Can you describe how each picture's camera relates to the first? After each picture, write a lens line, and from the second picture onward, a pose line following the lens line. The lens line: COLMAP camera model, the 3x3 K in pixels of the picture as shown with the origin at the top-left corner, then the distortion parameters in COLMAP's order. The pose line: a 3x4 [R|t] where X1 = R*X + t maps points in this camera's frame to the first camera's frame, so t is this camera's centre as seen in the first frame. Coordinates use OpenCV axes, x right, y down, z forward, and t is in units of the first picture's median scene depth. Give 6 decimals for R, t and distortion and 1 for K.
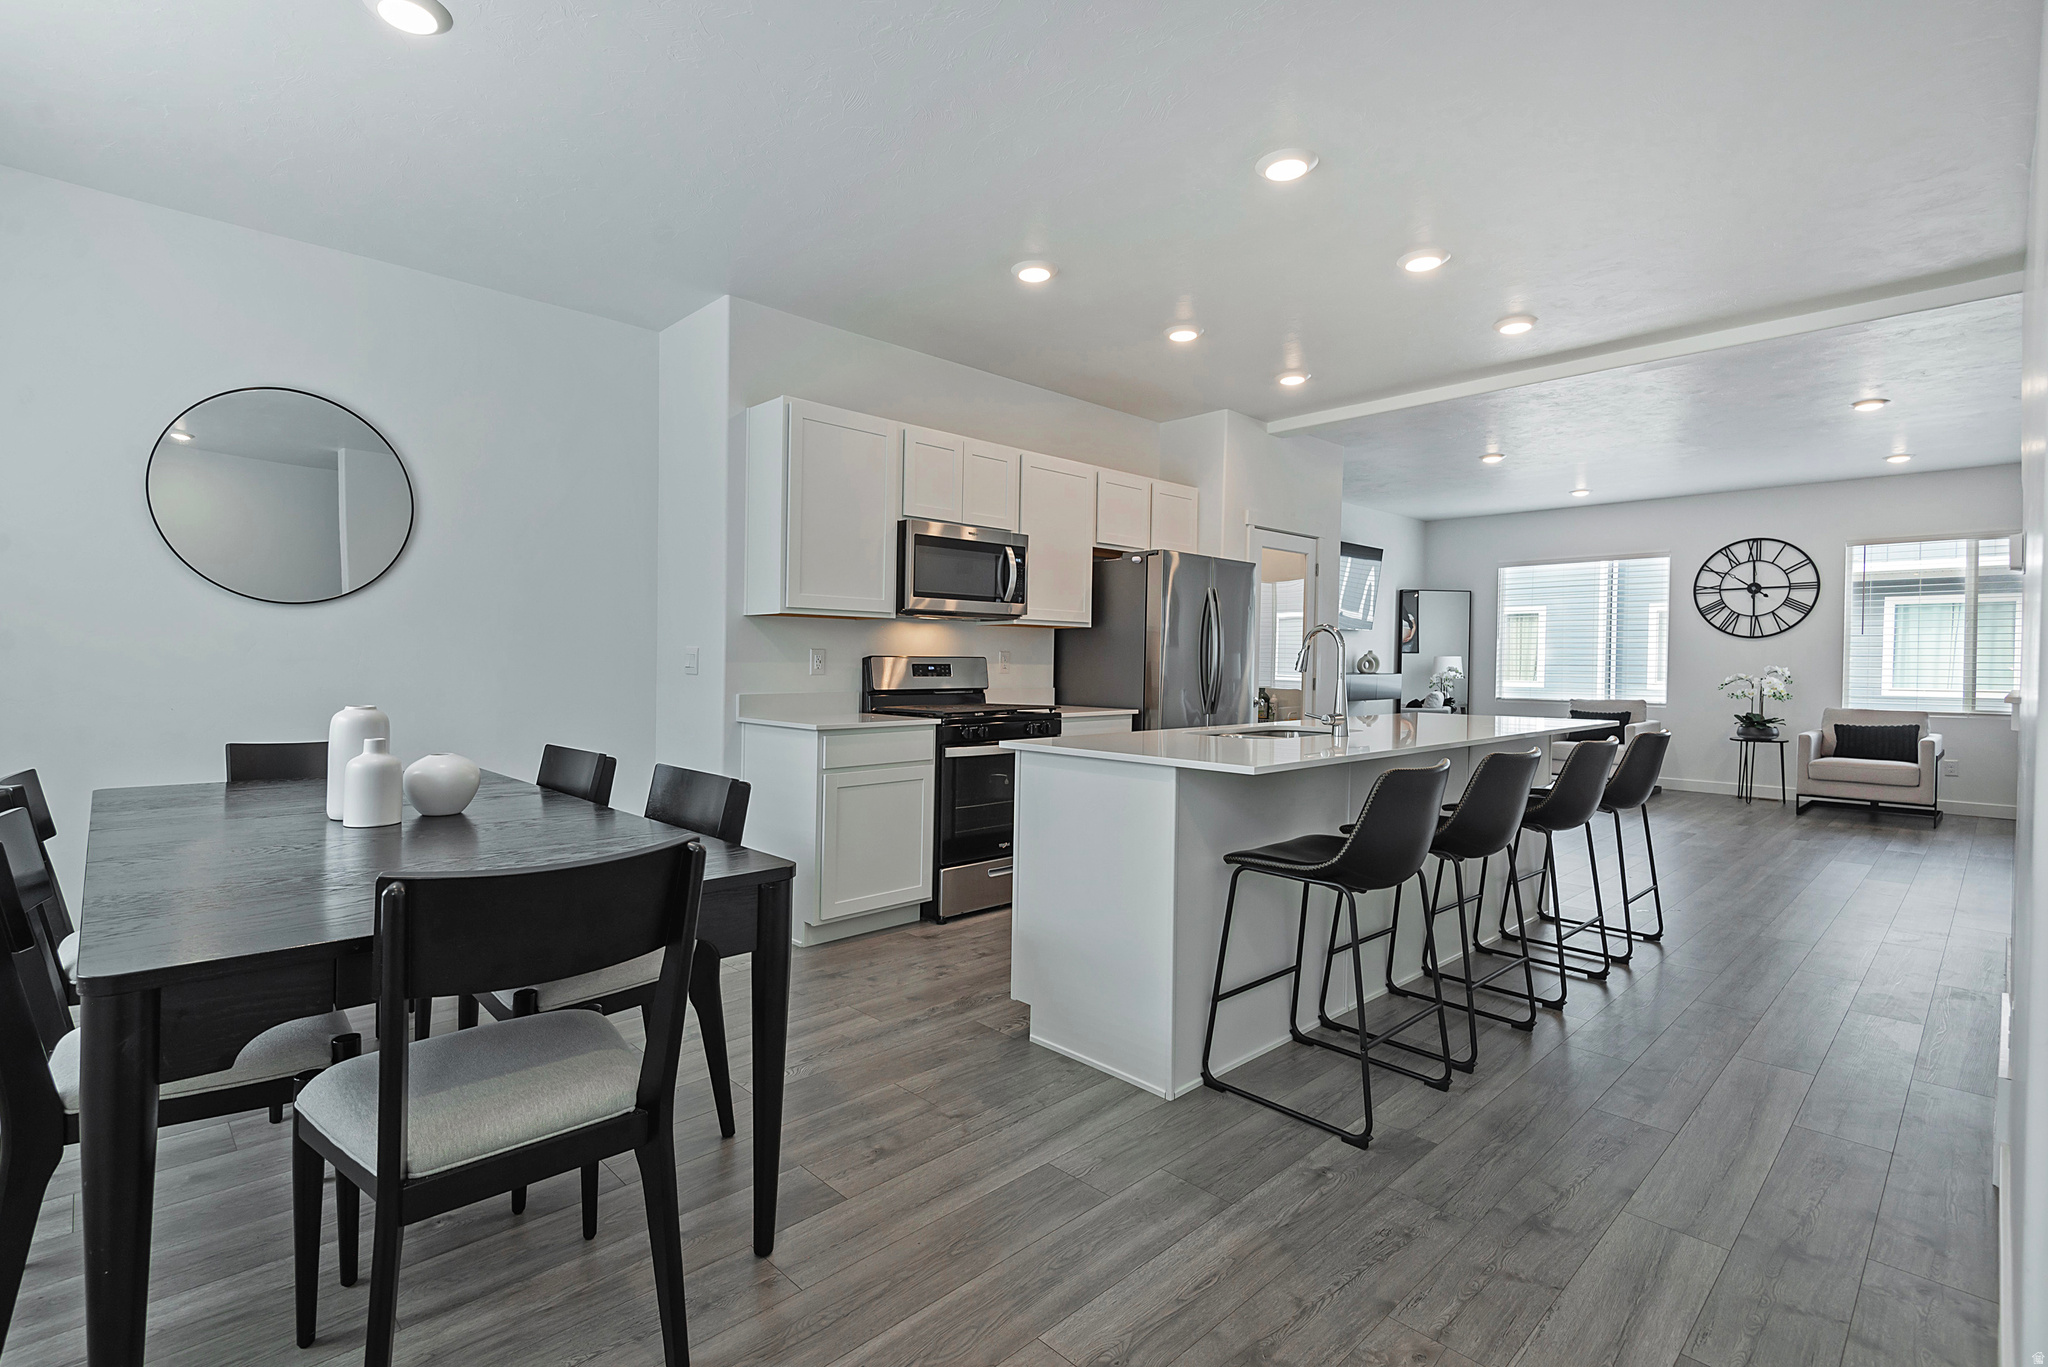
lens RADIAL K [[974.1, 0, 965.4], [0, 974.1, 676.2], [0, 0, 1]] dist [0.001524, 0.000140]
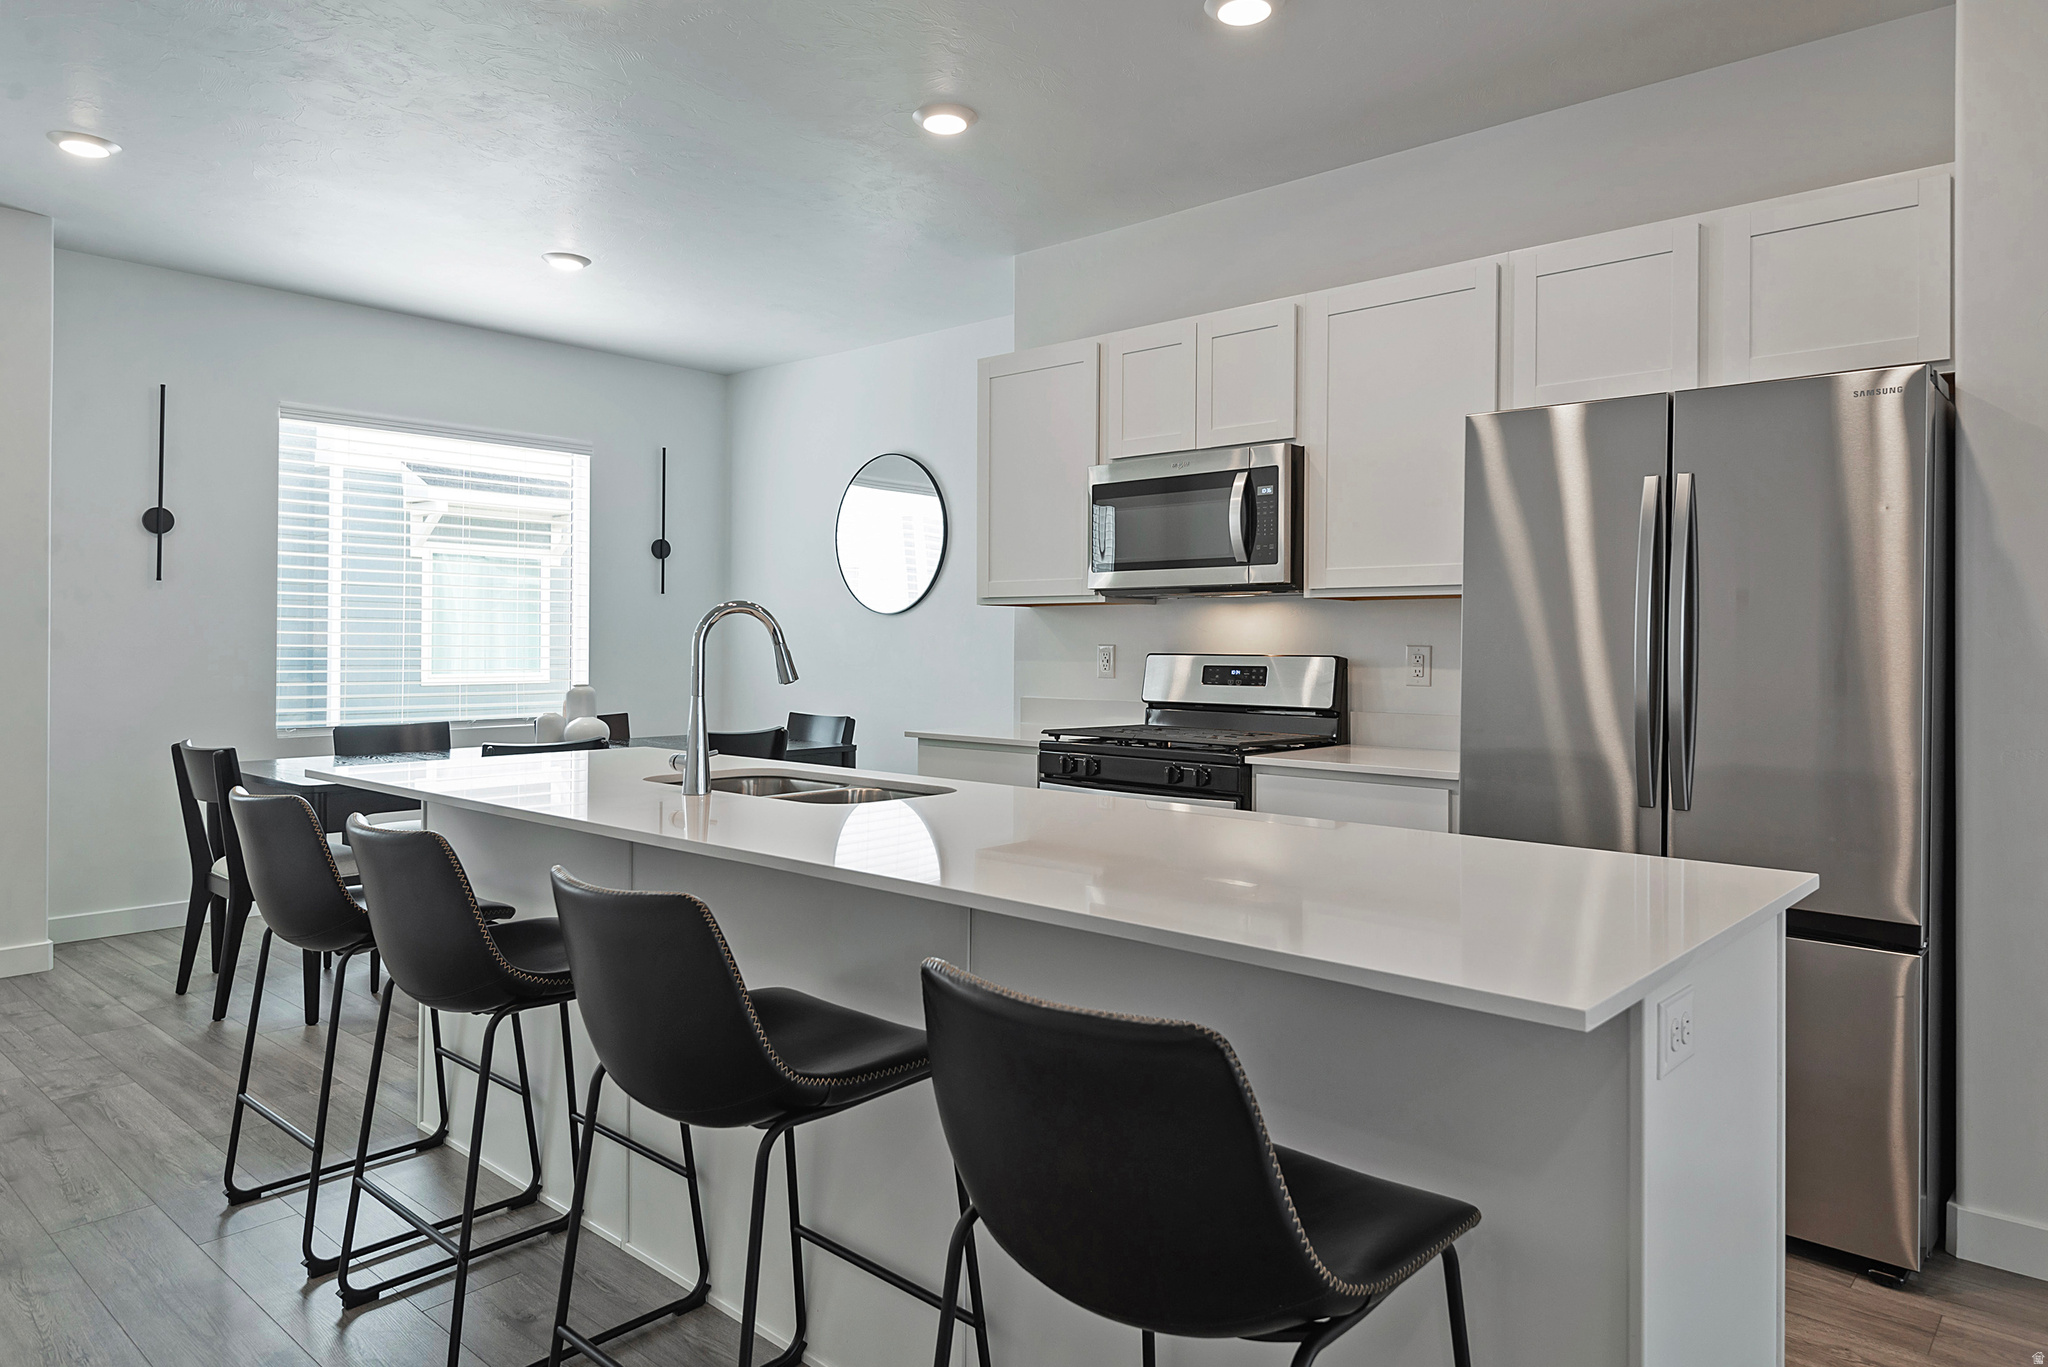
lens RADIAL K [[1283.4, 0, 1024.0], [0, 1283.4, 652.6], [0, 0, 1]] dist [0.001482, -0.002610]
pose [[0.099931, 0.000115, -0.994994, 0.507148], [-0.022484, 0.999745, -0.002142, -0.010477], [0.994740, 0.022585, 0.099908, 0.489104]]
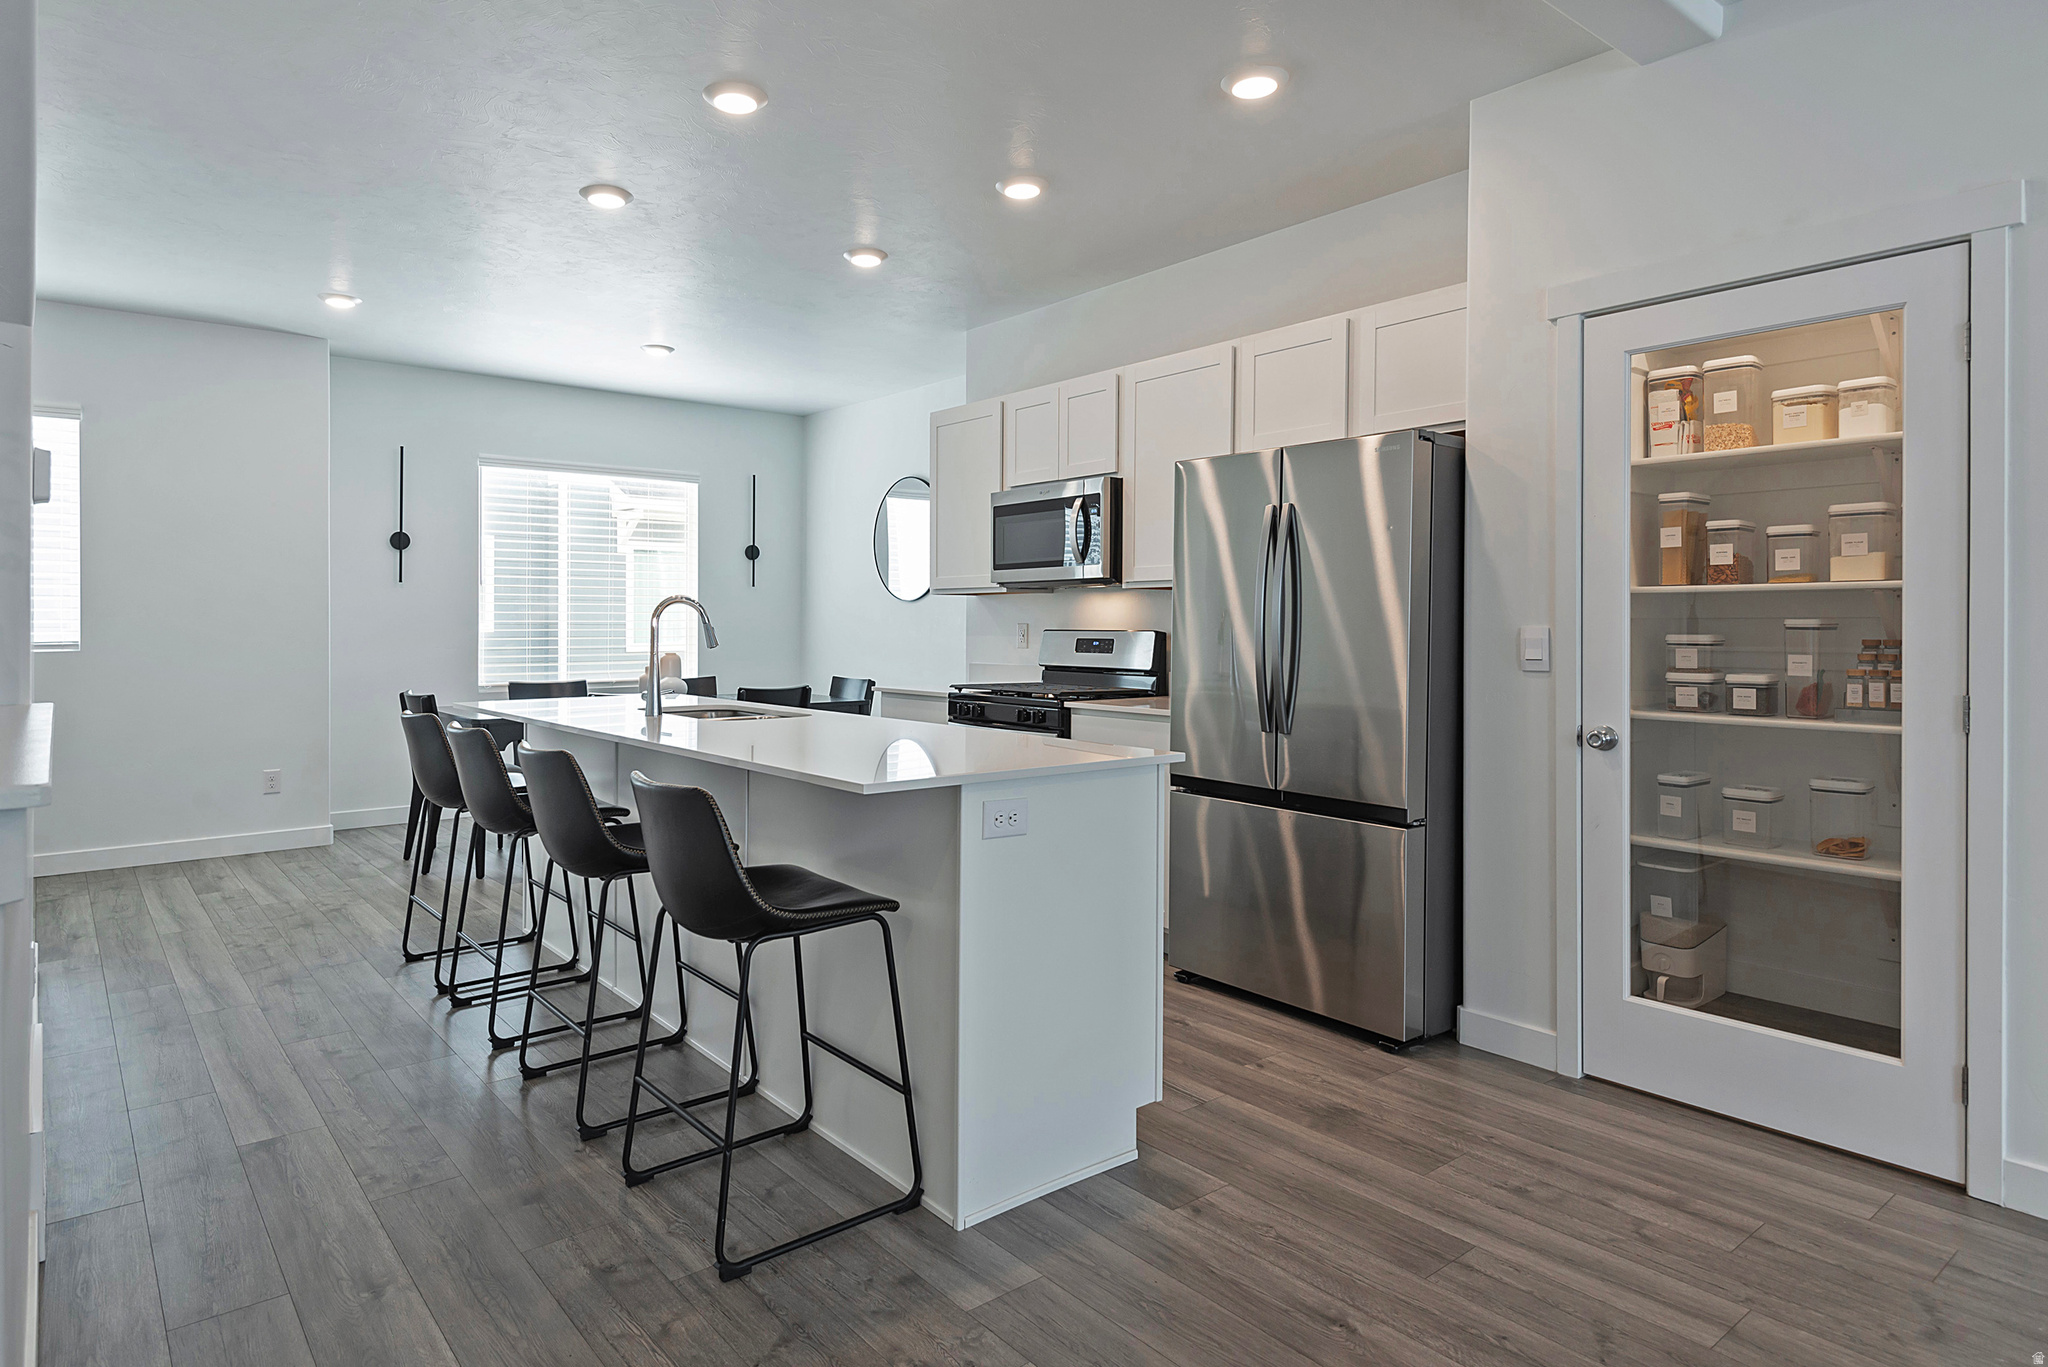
lens RADIAL K [[1185.8, 0, 962.4], [0, 1185.8, 644.5], [0, 0, 1]] dist [0.001940, 0.000430]
pose [[-0.088144, 0.009875, -0.996059, 0.658808], [-0.020483, 0.999721, 0.011724, -0.010962], [0.995897, 0.021436, -0.087917, 0.615614]]
